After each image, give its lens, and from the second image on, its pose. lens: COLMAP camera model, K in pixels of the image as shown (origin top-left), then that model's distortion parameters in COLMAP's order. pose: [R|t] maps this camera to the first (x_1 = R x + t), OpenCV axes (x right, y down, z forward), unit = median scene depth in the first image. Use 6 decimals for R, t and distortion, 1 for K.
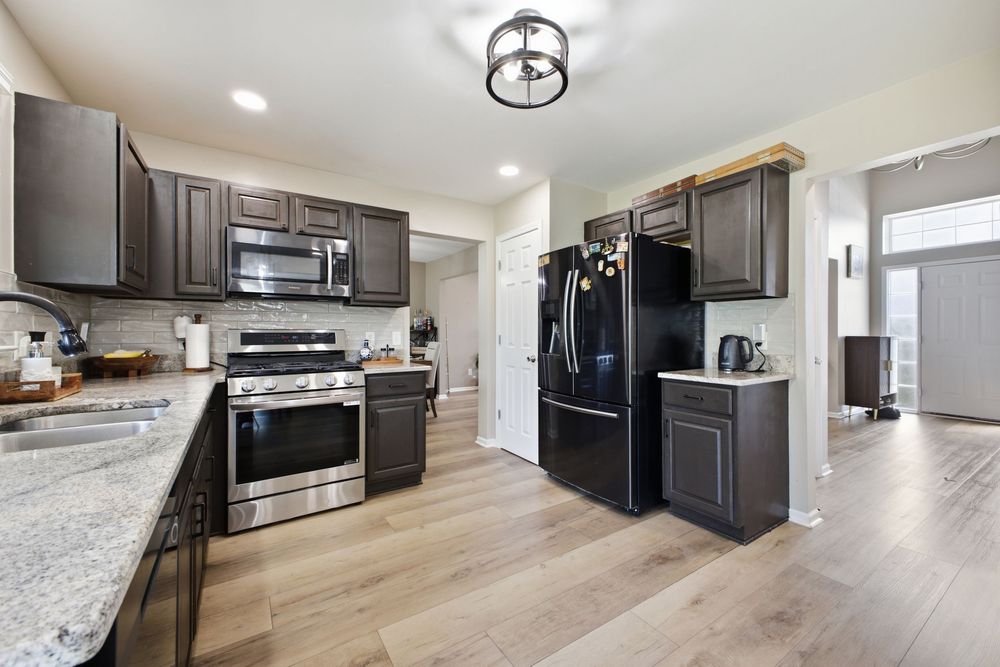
lens RADIAL K [[399.9, 0, 500.6], [0, 399.9, 331.5], [0, 0, 1]] dist [0.024399, -0.005041]
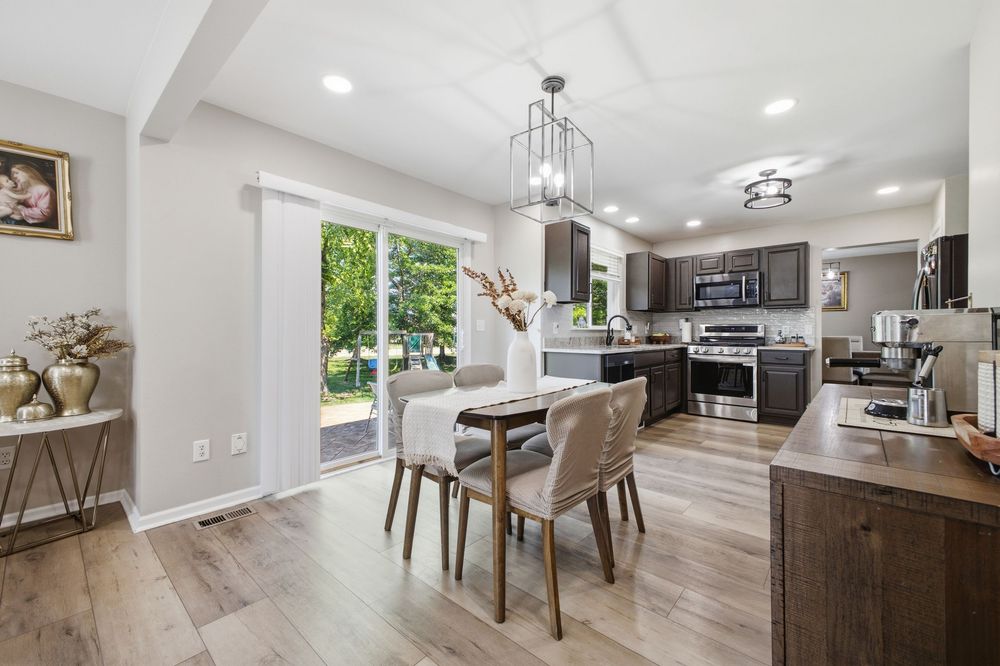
lens RADIAL K [[399.9, 0, 500.6], [0, 399.9, 331.0], [0, 0, 1]] dist [0.024399, -0.005041]
pose [[0.276323, -0.001596, -0.961063, 1.066792], [-0.000299, 0.999998, -0.001746, 0.032976], [0.961065, 0.000770, 0.276322, -0.567240]]
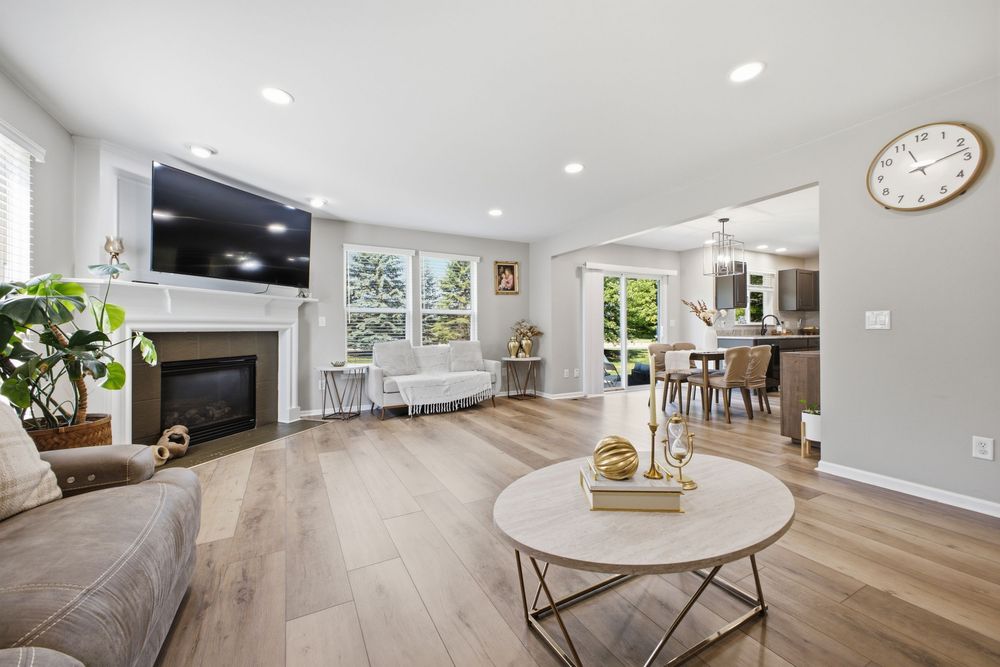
lens RADIAL K [[390.9, 0, 498.8], [0, 390.9, 326.3], [0, 0, 1]] dist [0.023383, -0.000079]
pose [[-0.083156, -0.003855, -0.996529, 2.312984], [0.007396, 0.999963, -0.004485, 0.032962], [0.996509, -0.007743, -0.083124, -1.174578]]
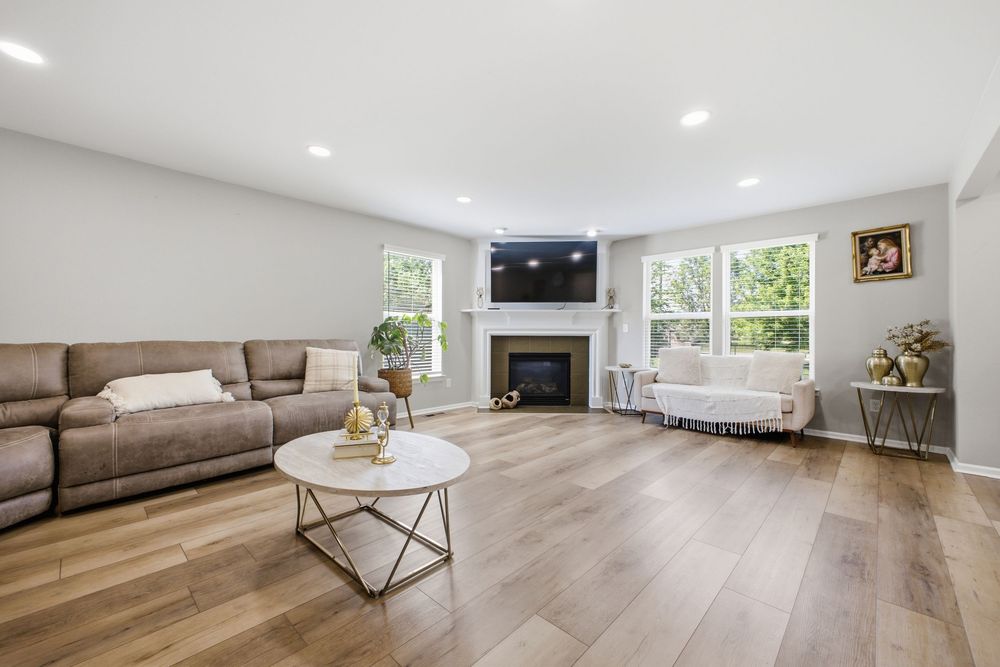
lens RADIAL K [[392.3, 0, 502.0], [0, 392.3, 332.6], [0, 0, 1]] dist [0.001186, -0.000034]
pose [[-0.972894, -0.002567, -0.231237, 1.665256], [-0.000933, 0.999974, -0.007179, 0.035364], [0.231250, -0.006769, -0.972871, -0.213225]]
